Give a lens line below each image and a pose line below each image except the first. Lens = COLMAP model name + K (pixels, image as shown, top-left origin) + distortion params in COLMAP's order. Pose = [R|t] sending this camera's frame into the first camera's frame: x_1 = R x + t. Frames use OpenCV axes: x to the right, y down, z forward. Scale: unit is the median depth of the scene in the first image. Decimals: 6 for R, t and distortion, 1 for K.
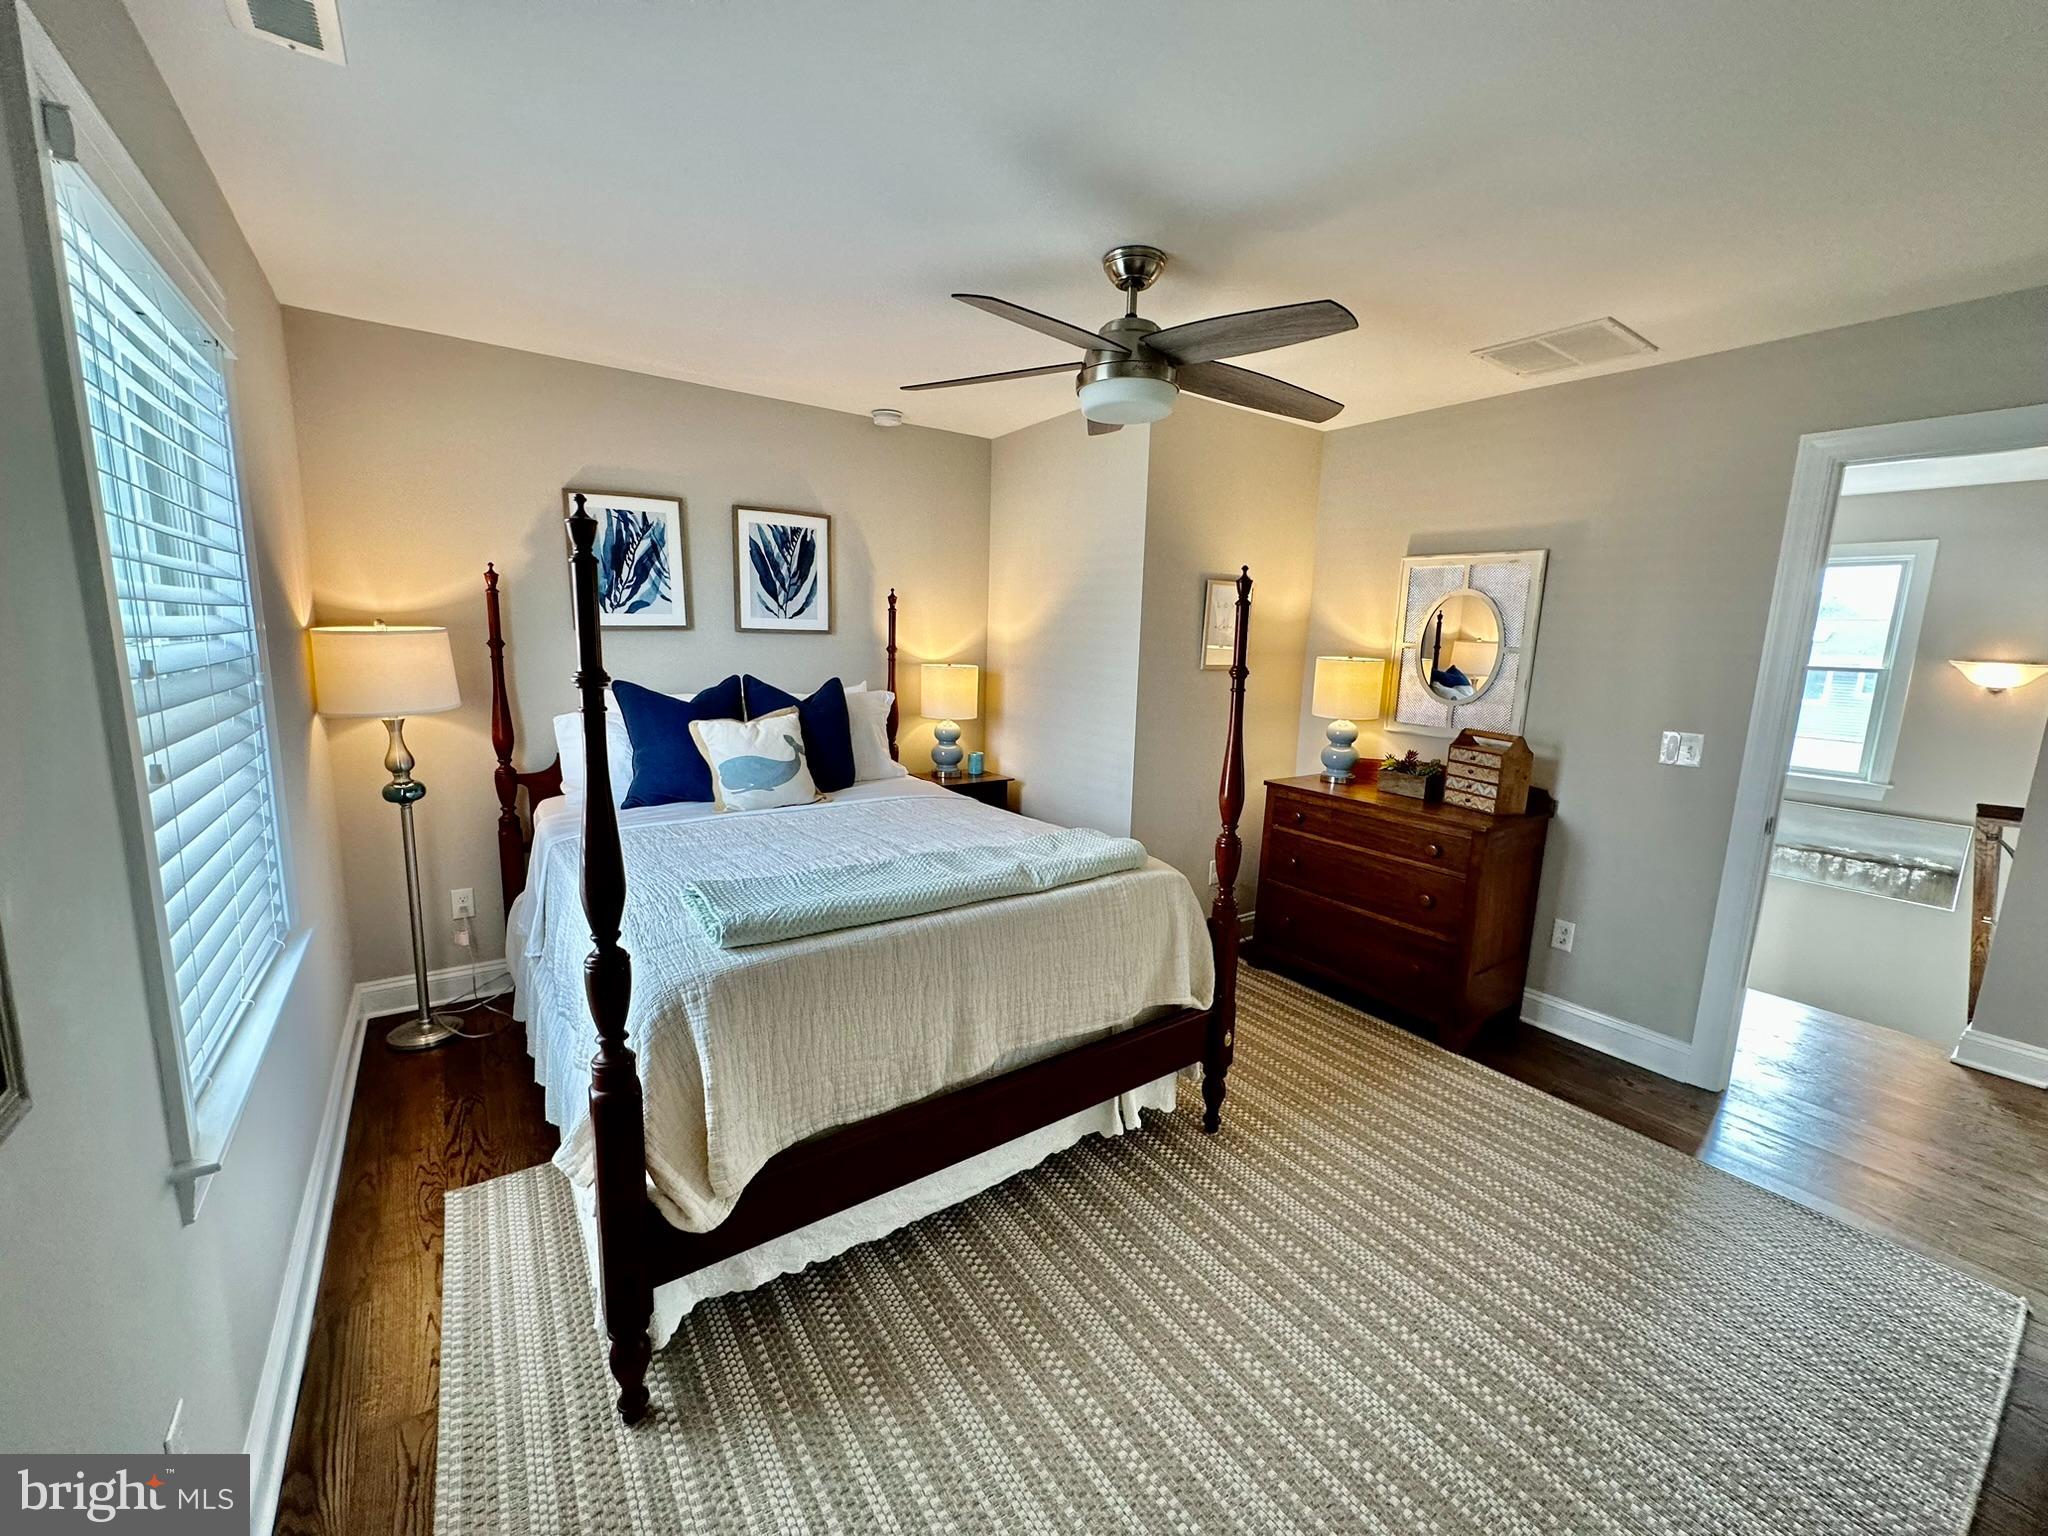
lens RADIAL K [[815.6, 0, 1028.9], [0, 815.6, 765.2], [0, 0, 1]] dist [-0.003360, 0.001013]
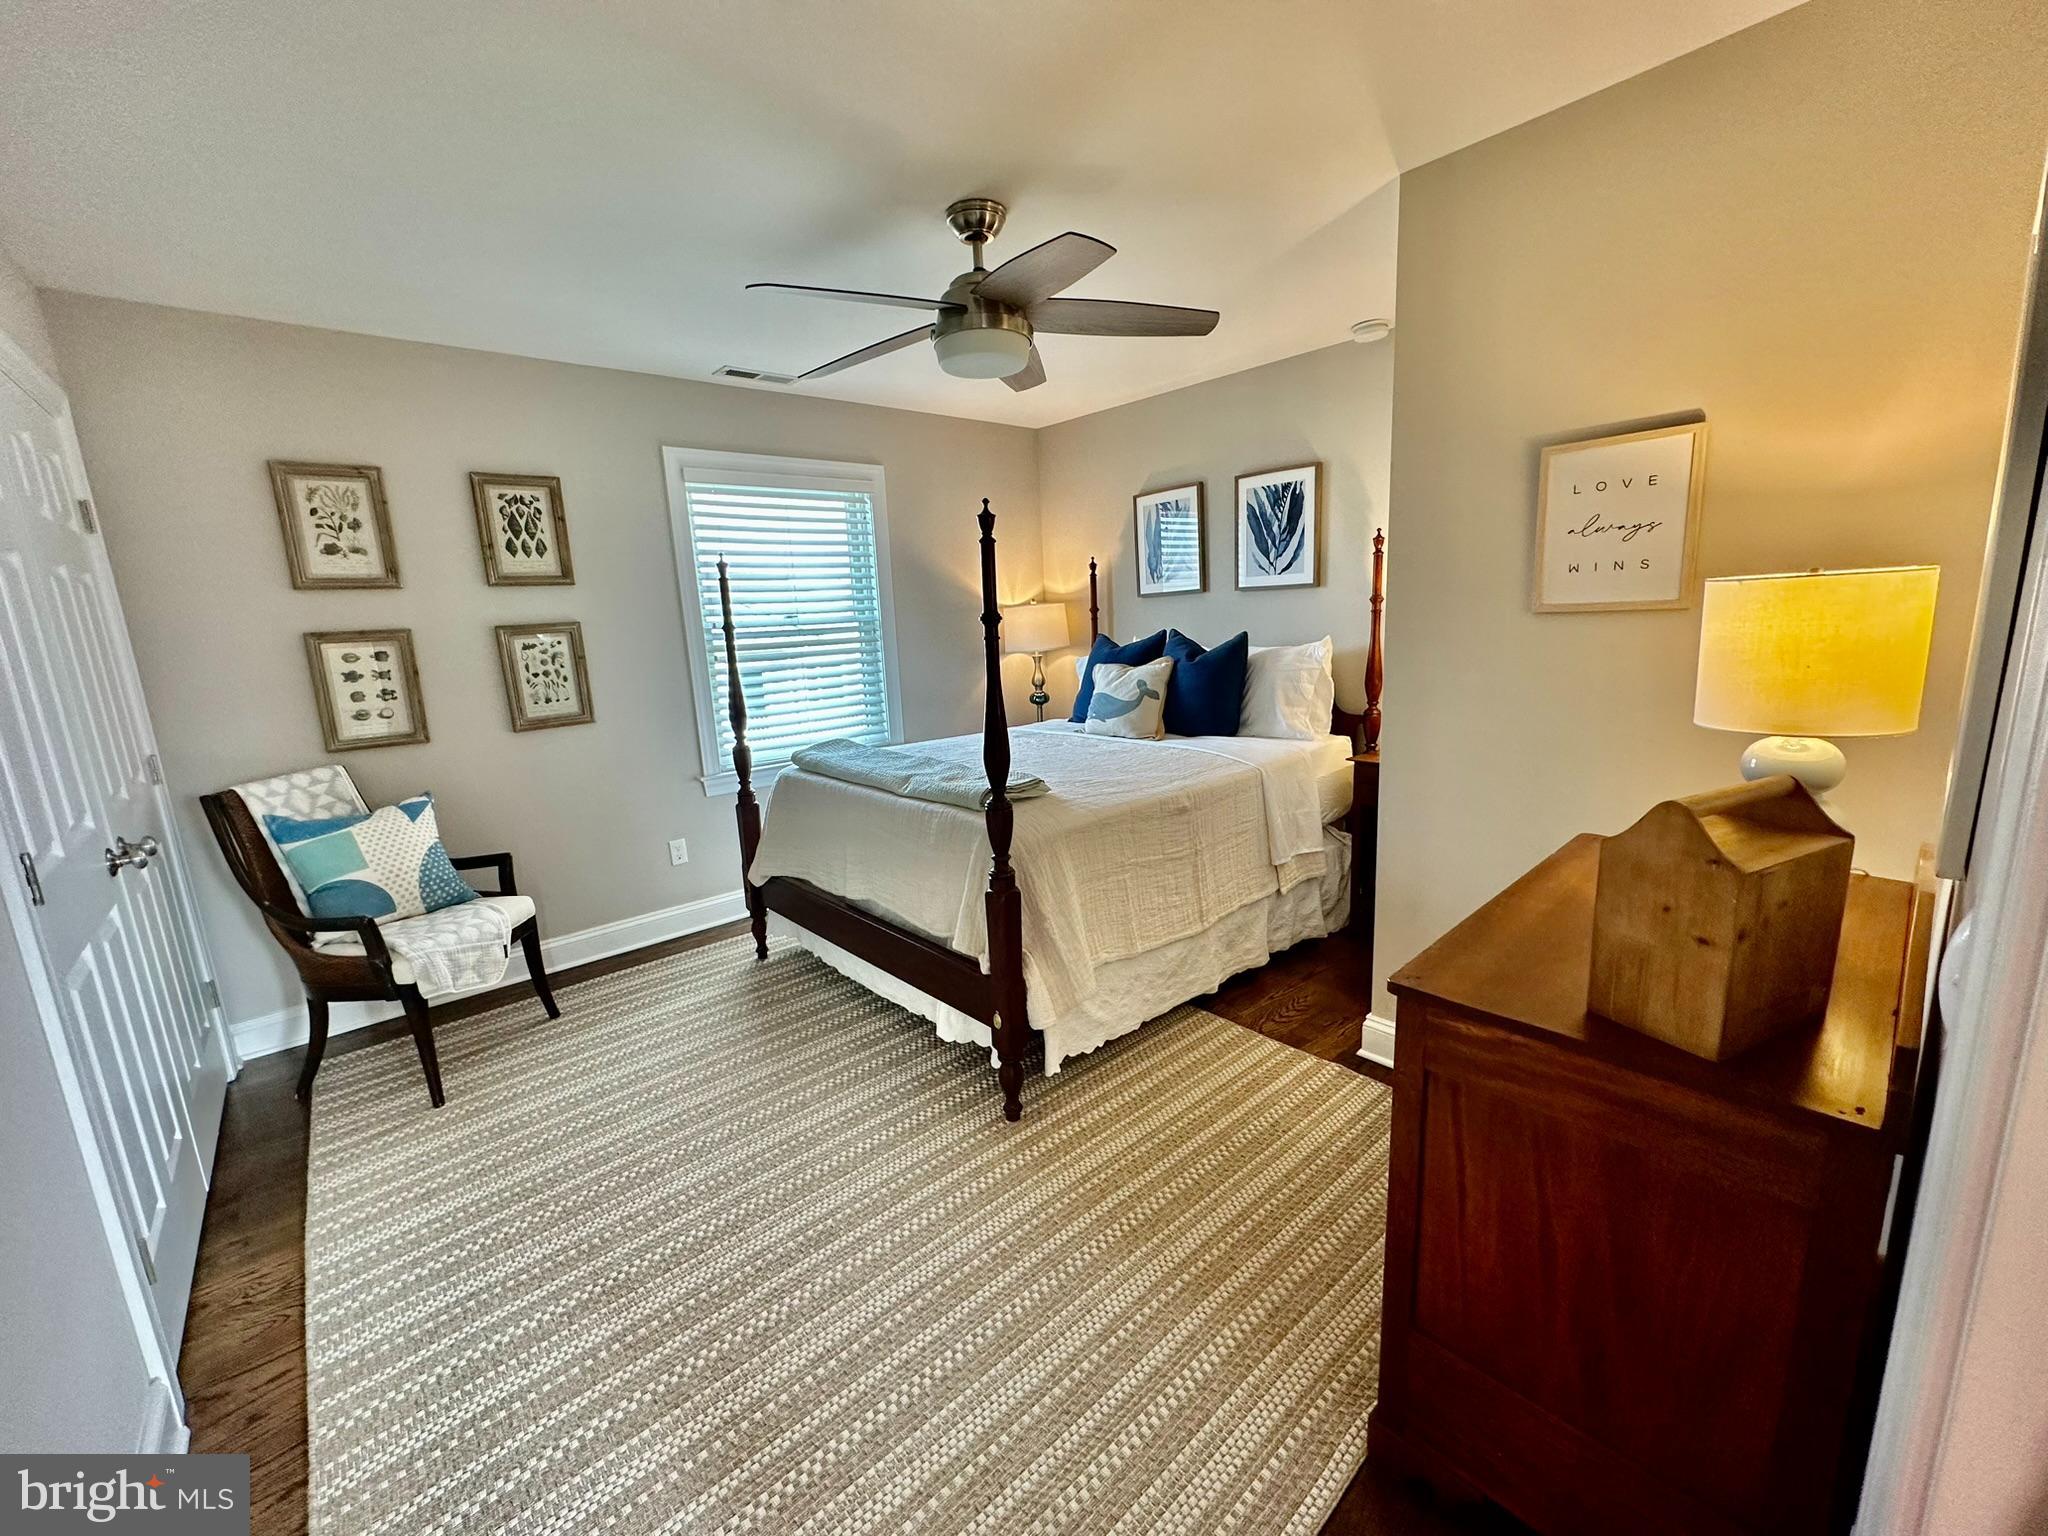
lens RADIAL K [[815.6, 0, 1030.3], [0, 815.6, 771.4], [0, 0, 1]] dist [-0.003360, 0.001013]
pose [[0.107520, 0.162017, -0.980913, 0.791673], [-0.112357, 0.982292, 0.149929, -0.060047], [0.987834, 0.094092, 0.123820, 0.640700]]
